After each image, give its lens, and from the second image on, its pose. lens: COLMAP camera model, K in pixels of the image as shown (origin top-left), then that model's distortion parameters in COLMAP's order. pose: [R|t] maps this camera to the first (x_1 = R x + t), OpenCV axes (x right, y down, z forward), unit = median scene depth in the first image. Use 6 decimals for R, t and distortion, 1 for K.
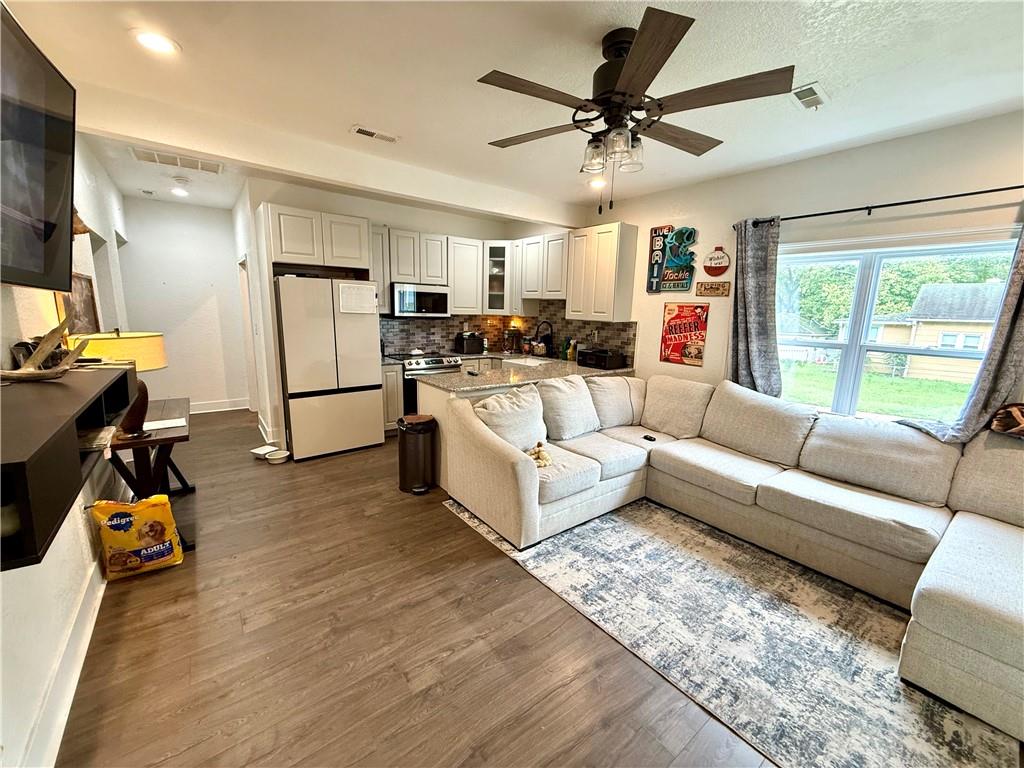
lens RADIAL K [[408.3, 0, 499.0], [0, 408.3, 384.9], [0, 0, 1]] dist [-0.001145, -0.000375]
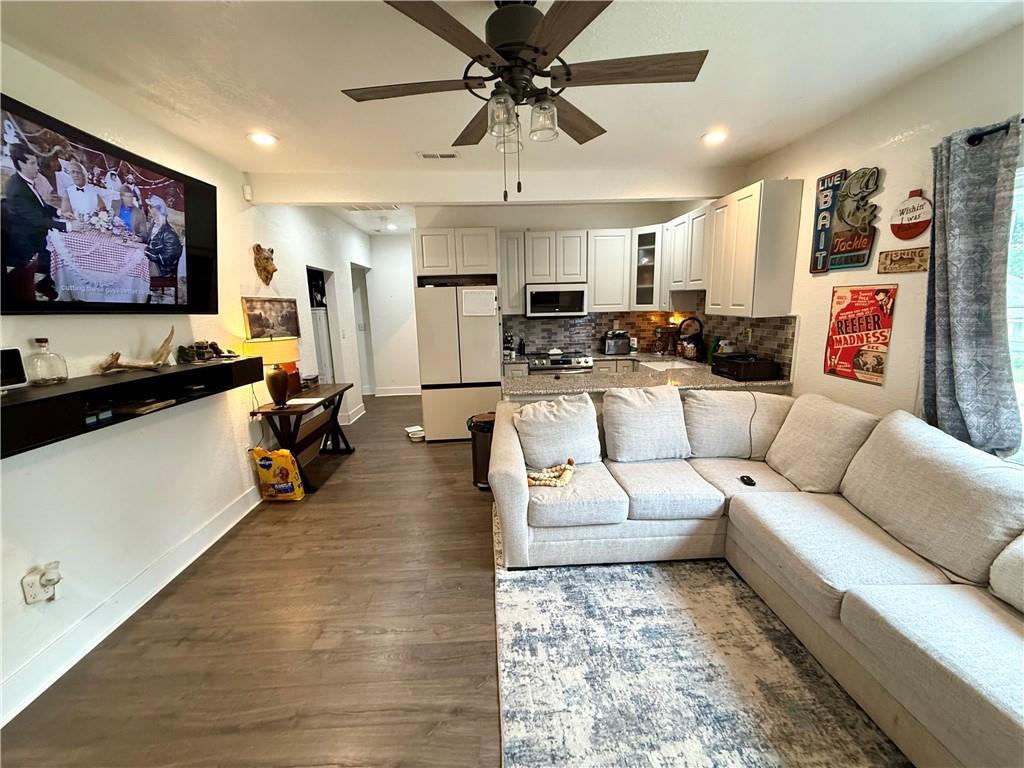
lens RADIAL K [[408.3, 0, 499.0], [0, 408.3, 384.9], [0, 0, 1]] dist [-0.001145, -0.000375]
pose [[0.821251, 0.066057, -0.566730, 0.381227], [-0.059820, 0.997770, 0.029613, -0.030371], [0.567423, 0.009582, 0.823371, 0.150829]]
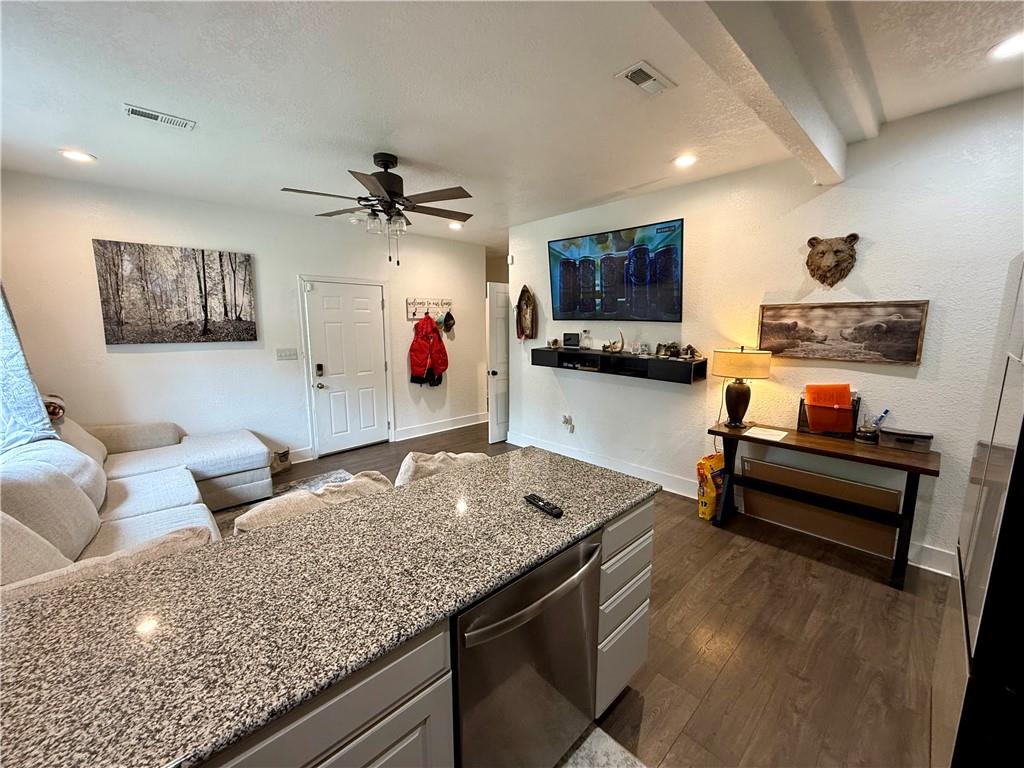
lens RADIAL K [[408.3, 0, 499.0], [0, 408.3, 384.9], [0, 0, 1]] dist [-0.001145, -0.000375]
pose [[-0.994270, 0.000580, -0.106898, 0.034676], [-0.034692, 0.944113, 0.327790, -0.260797], [0.101114, 0.329621, -0.938683, 1.341623]]
